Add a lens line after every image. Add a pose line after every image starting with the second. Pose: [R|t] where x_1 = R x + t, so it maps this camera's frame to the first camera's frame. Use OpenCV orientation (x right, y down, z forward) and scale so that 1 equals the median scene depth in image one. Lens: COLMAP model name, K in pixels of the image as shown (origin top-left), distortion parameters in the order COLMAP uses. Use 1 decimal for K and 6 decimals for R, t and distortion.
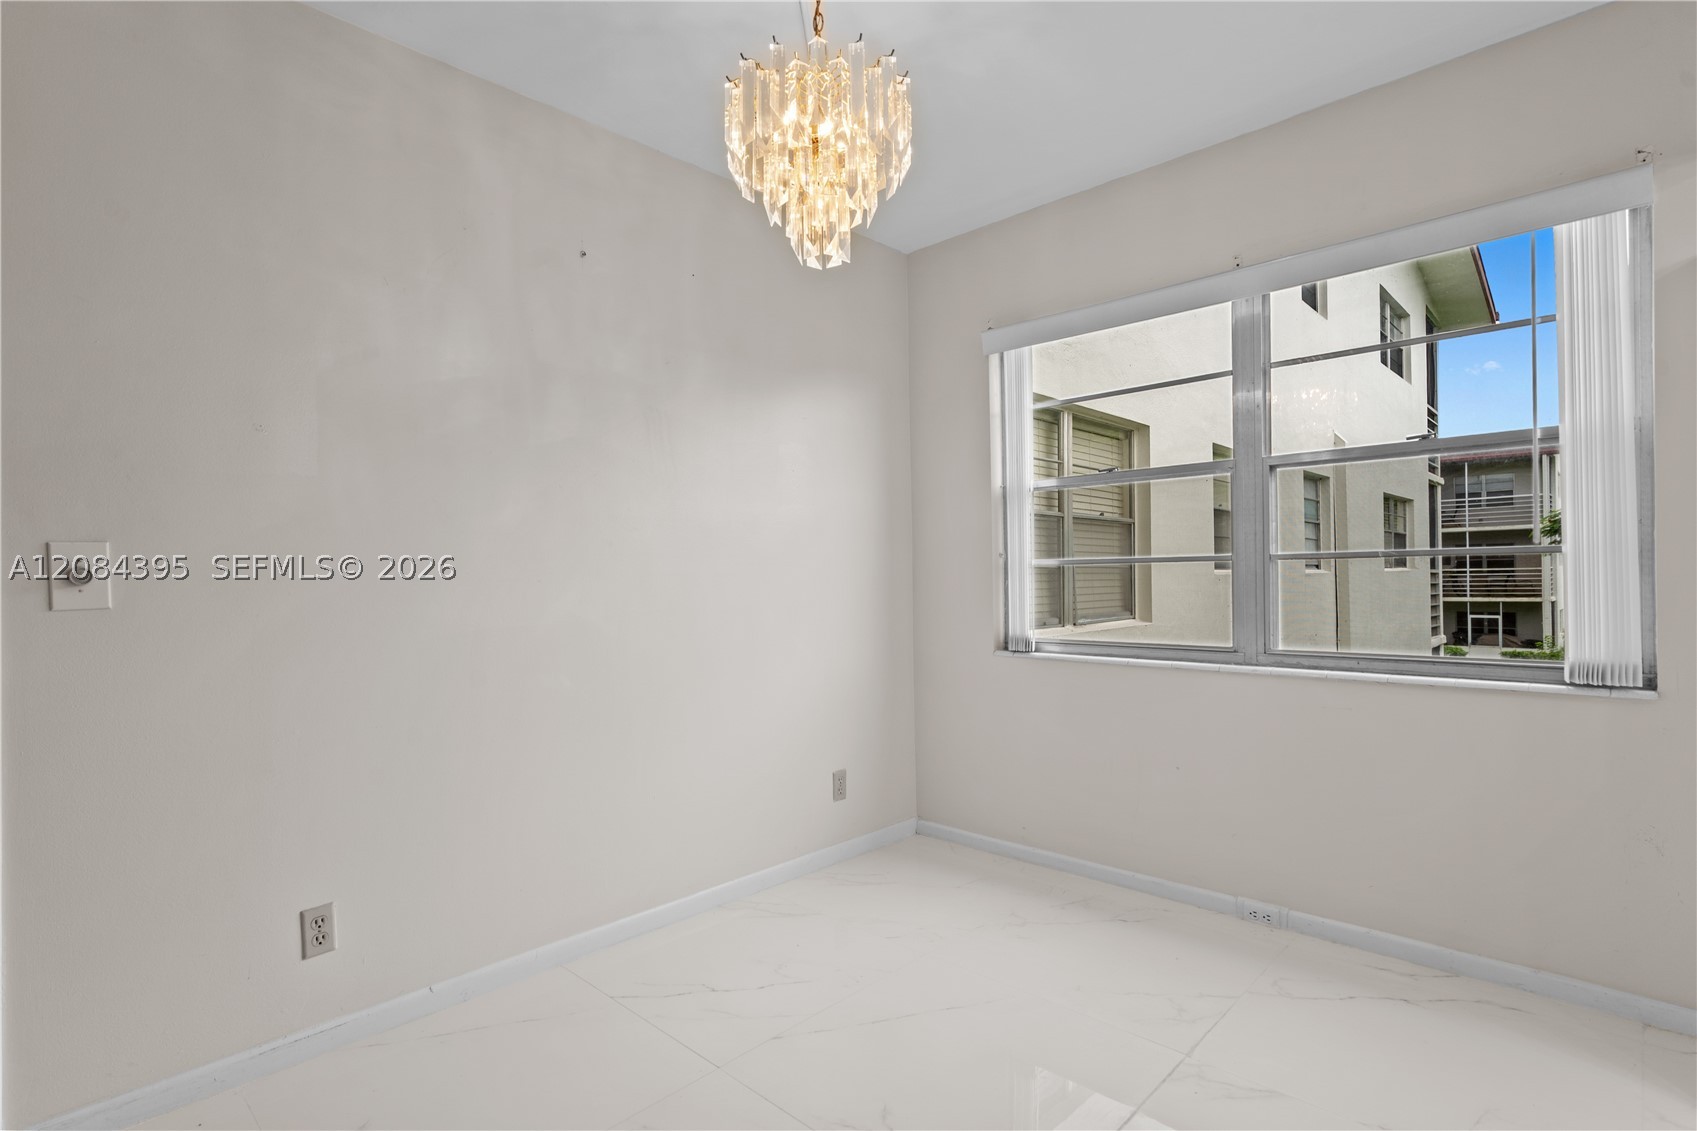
lens RADIAL K [[834.4, 0, 845.8], [0, 834.4, 576.8], [0, 0, 1]] dist [0.004521, 0.001161]
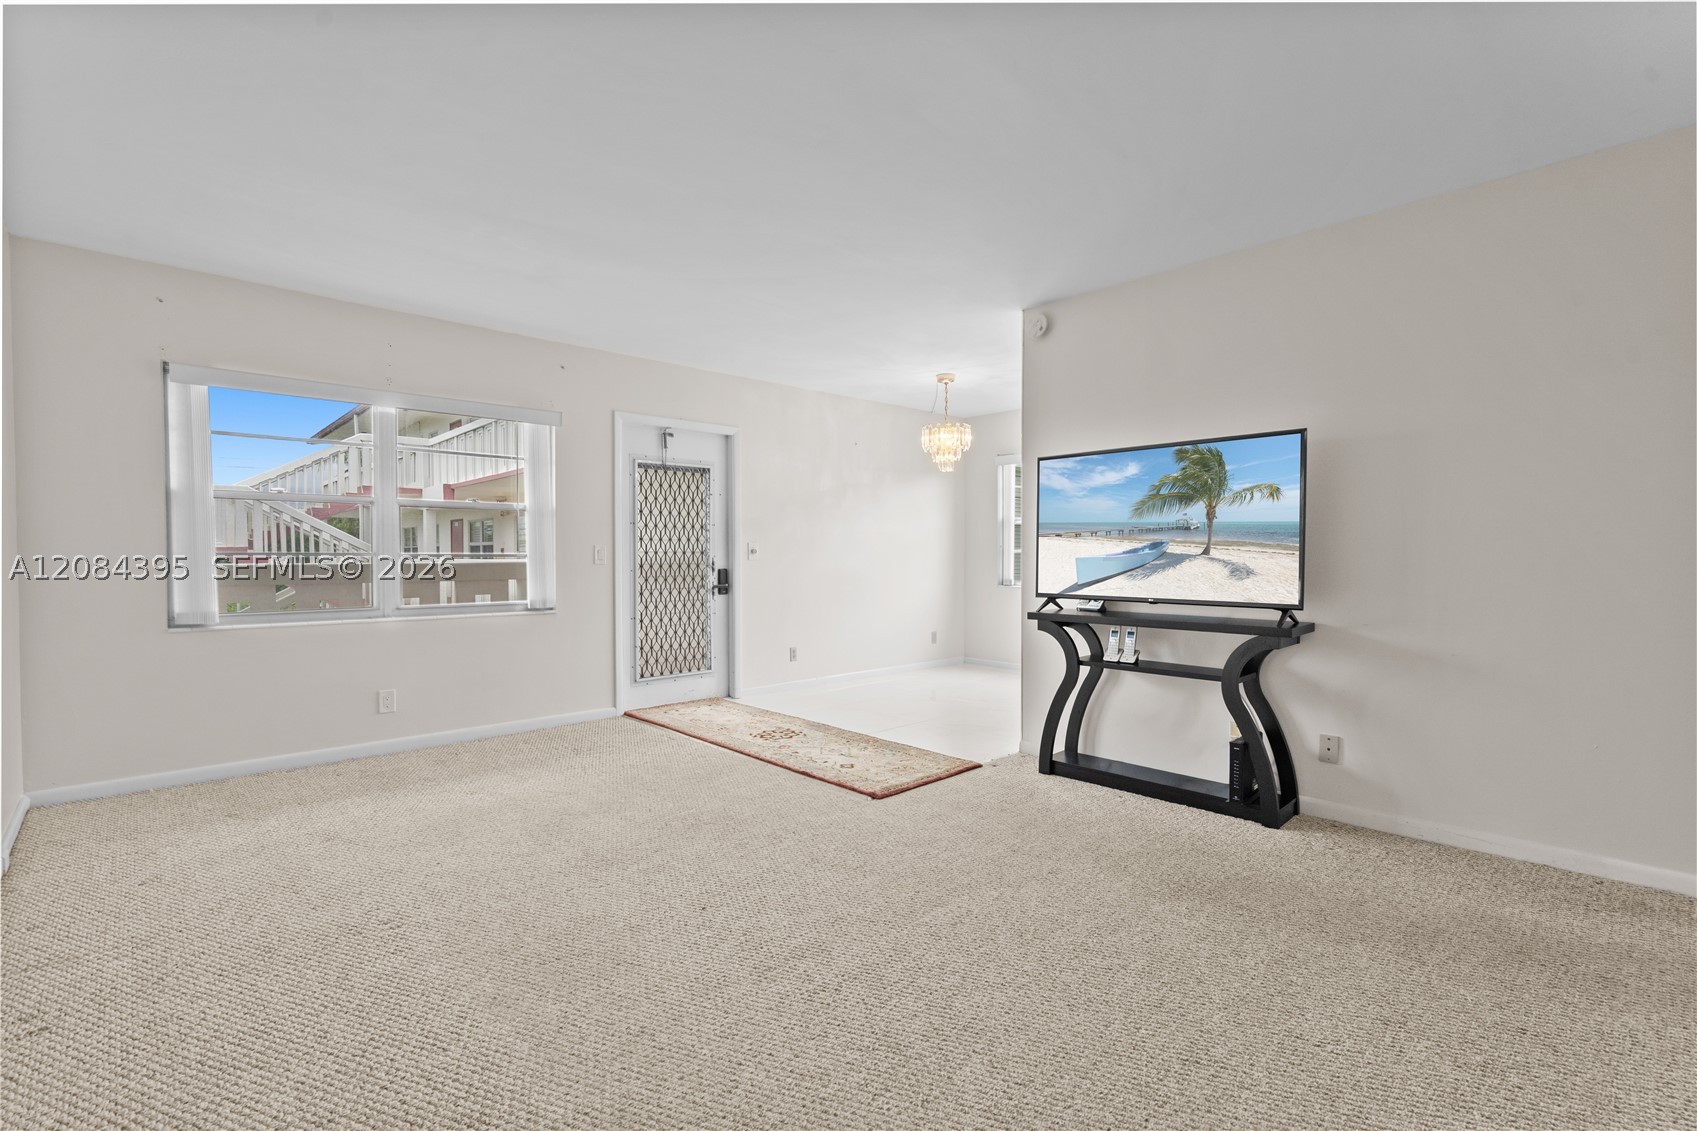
lens RADIAL K [[786.0, 0, 845.2], [0, 786.0, 571.3], [0, 0, 1]] dist [-0.002468, 0.000544]
pose [[0.998523, 0.017095, -0.051575, -0.189361], [-0.015820, 0.999562, 0.025030, -0.003774], [0.051980, -0.024177, 0.998355, -1.662390]]
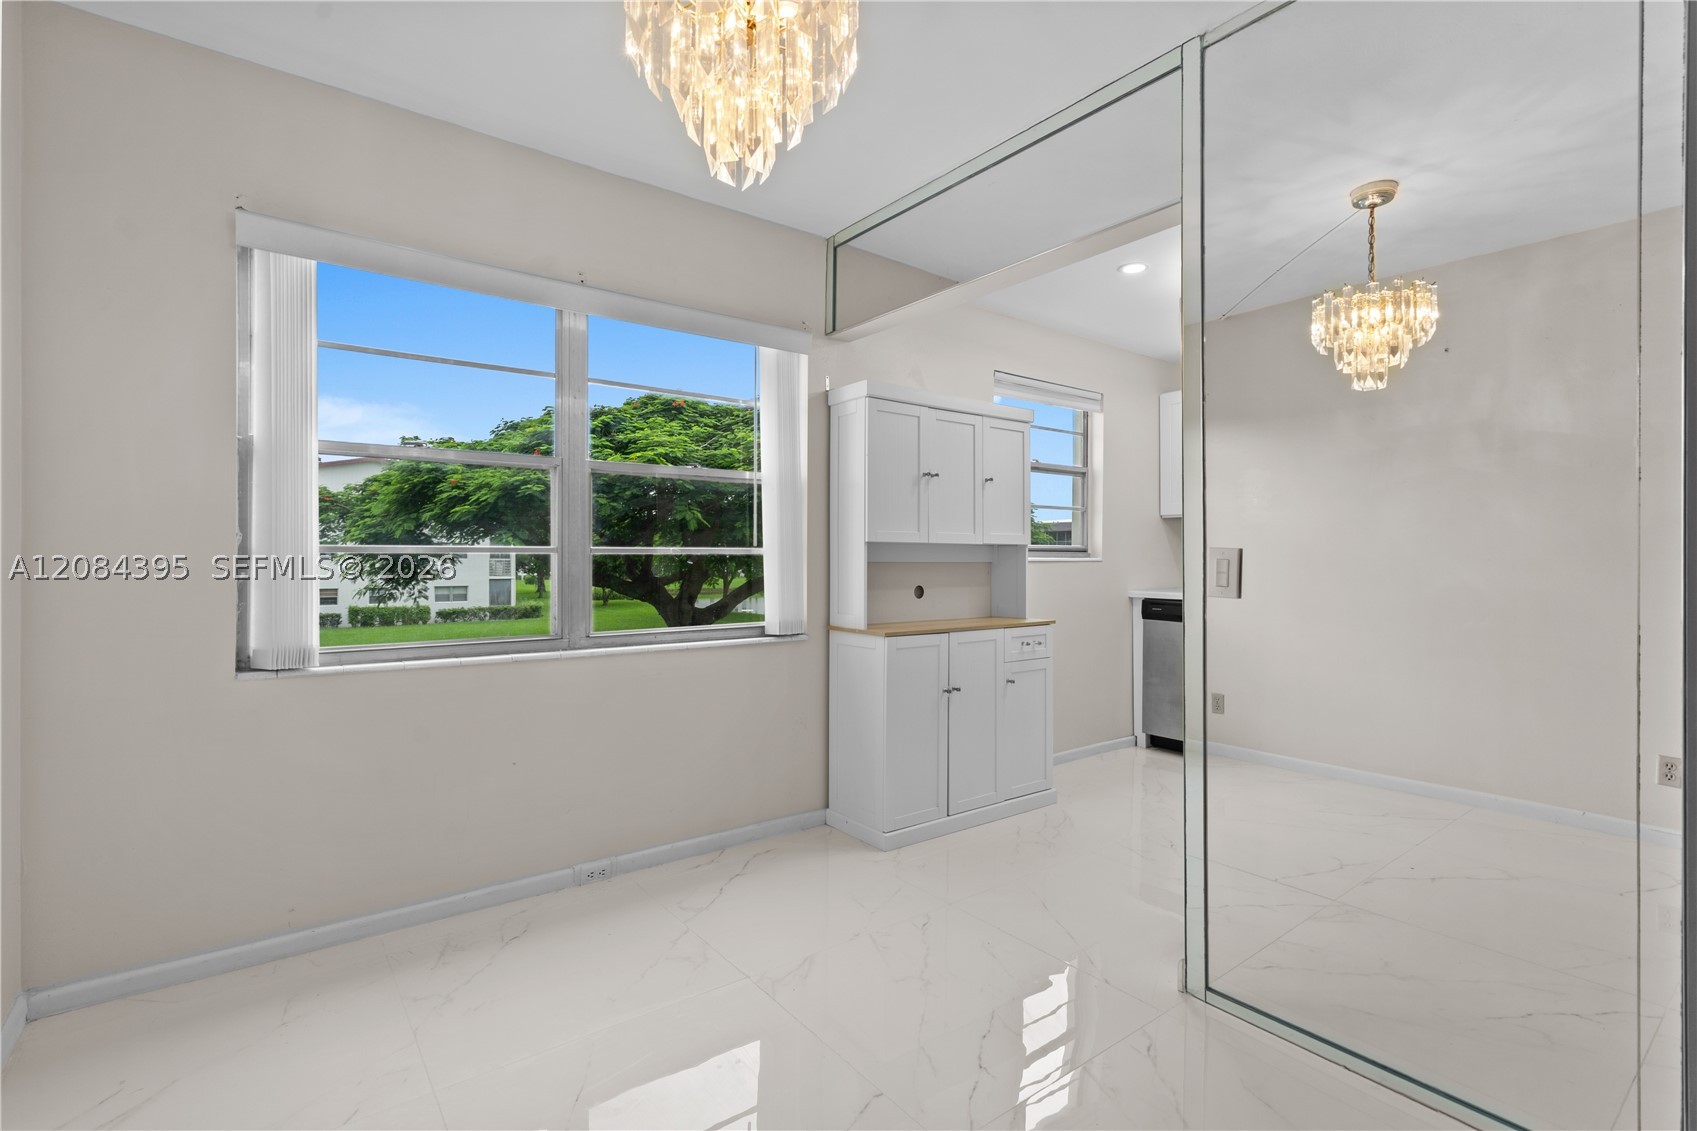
lens RADIAL K [[792.7, 0, 850.3], [0, 792.7, 556.1], [0, 0, 1]] dist [0.000653, 0.001118]
pose [[0.157670, 0.017687, 0.987334, -0.485915], [-0.001155, 0.999842, -0.017727, 0.002356], [-0.987491, 0.001655, 0.157665, 0.491157]]
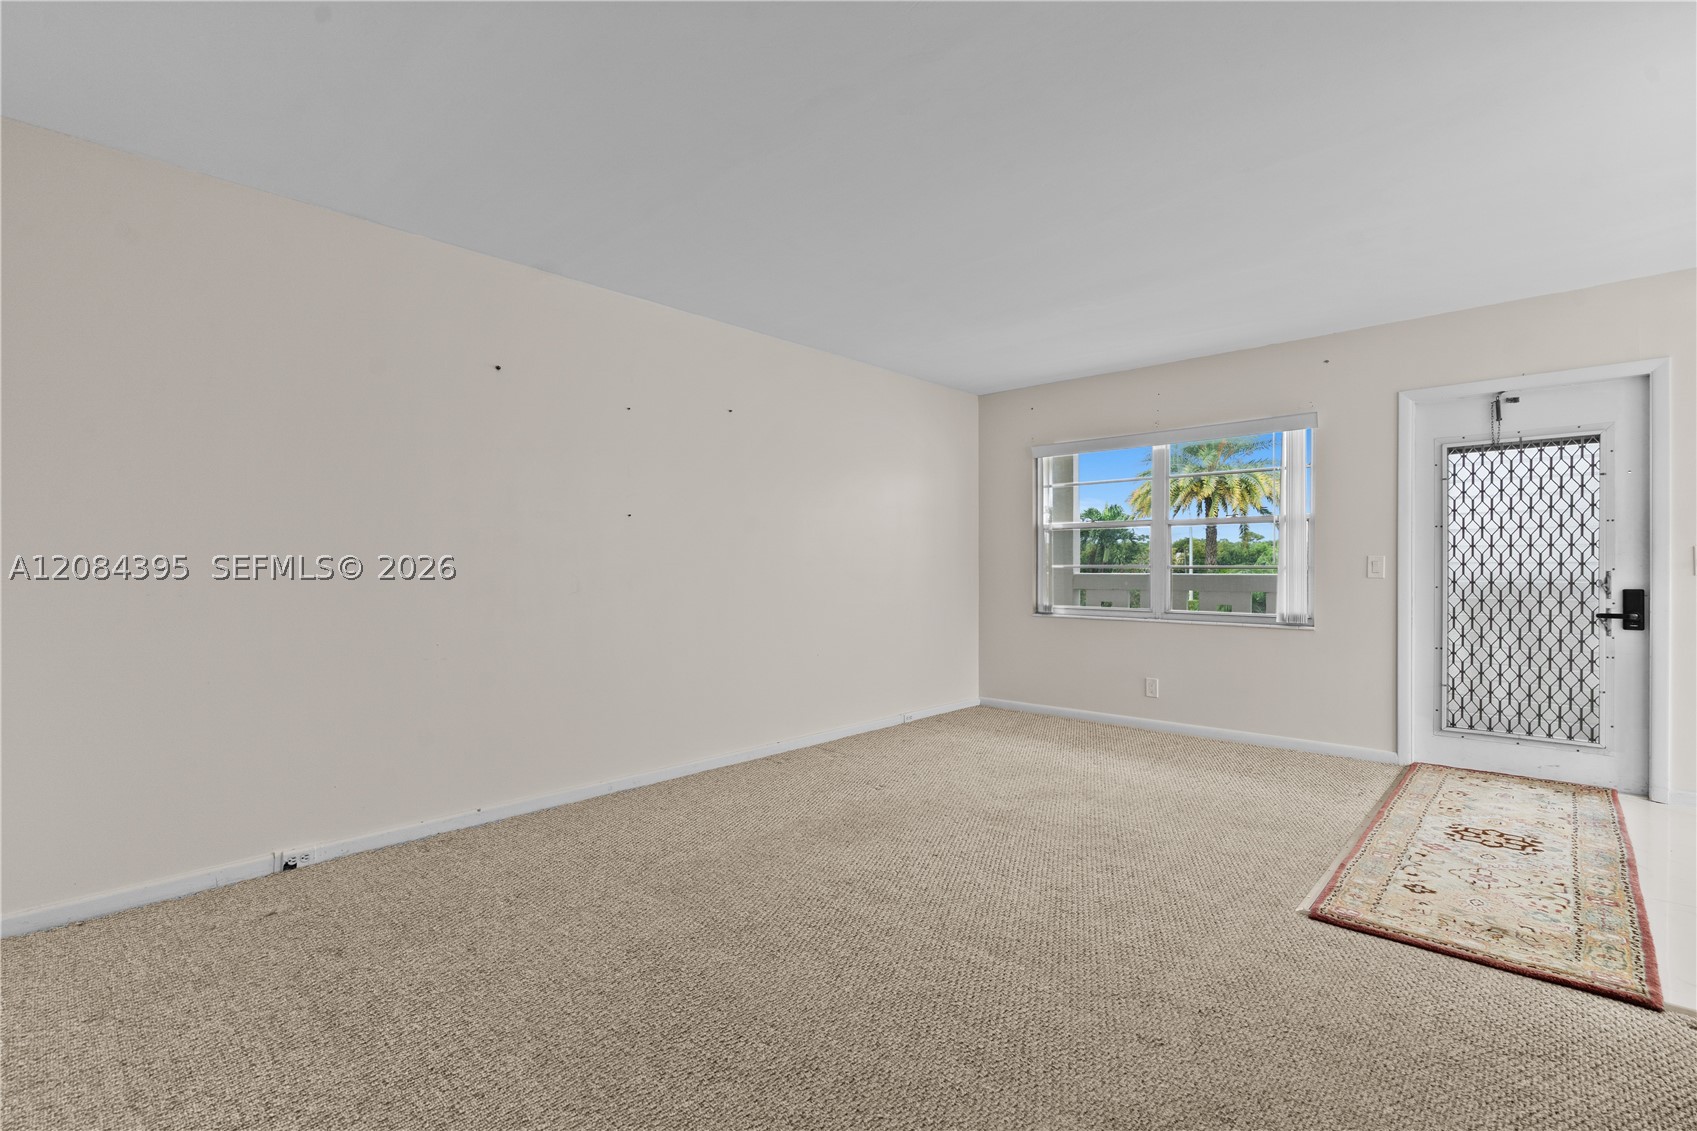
lens RADIAL K [[759.6, 0, 841.2], [0, 759.6, 572.1], [0, 0, 1]] dist [-0.001316, 0.000282]
pose [[-0.000490, 0.018227, -0.999834, 0.717372], [-0.000108, 0.999834, 0.018227, -0.004202], [1.000000, 0.000117, -0.000488, -0.852543]]
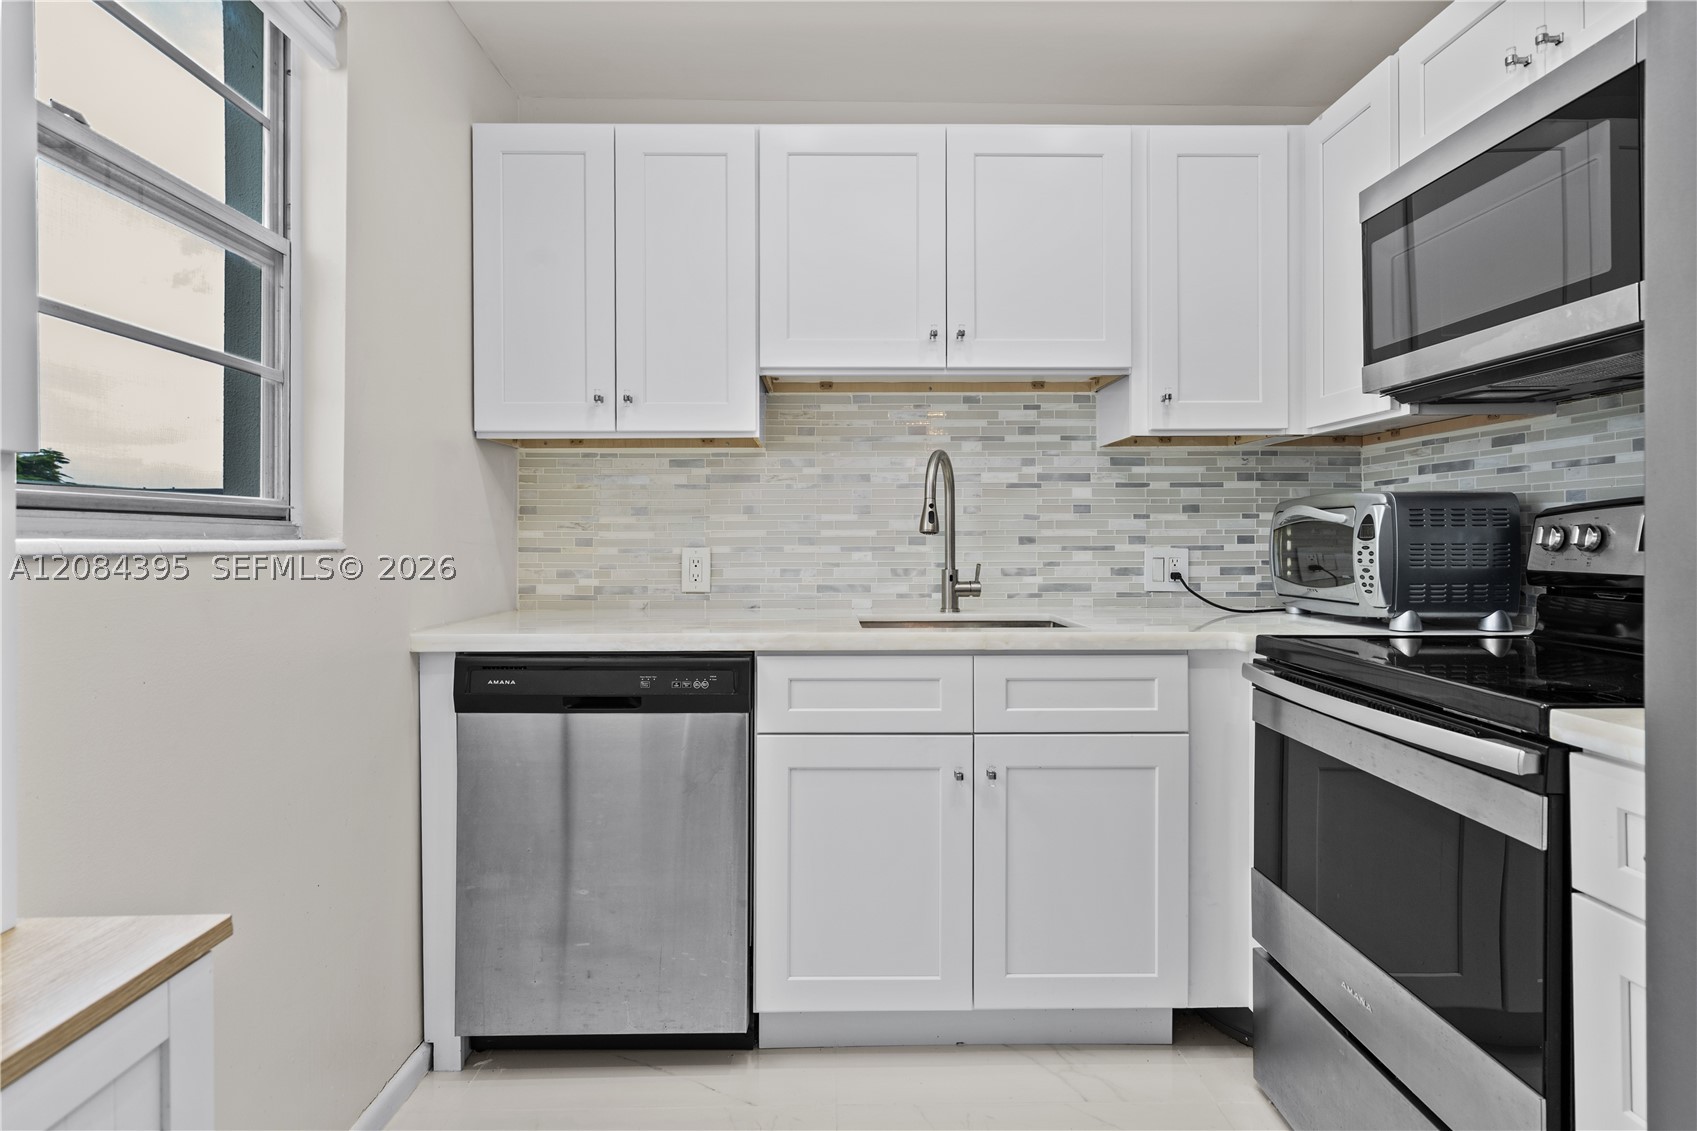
lens RADIAL K [[915.0, 0, 837.4], [0, 915.0, 538.1], [0, 0, 1]] dist [0.002247, 0.001765]
pose [[-0.697578, 0.017308, 0.716300, 0.621439], [0.013725, 0.999848, -0.010792, -0.014478], [-0.716378, 0.002303, -0.697709, 0.414710]]
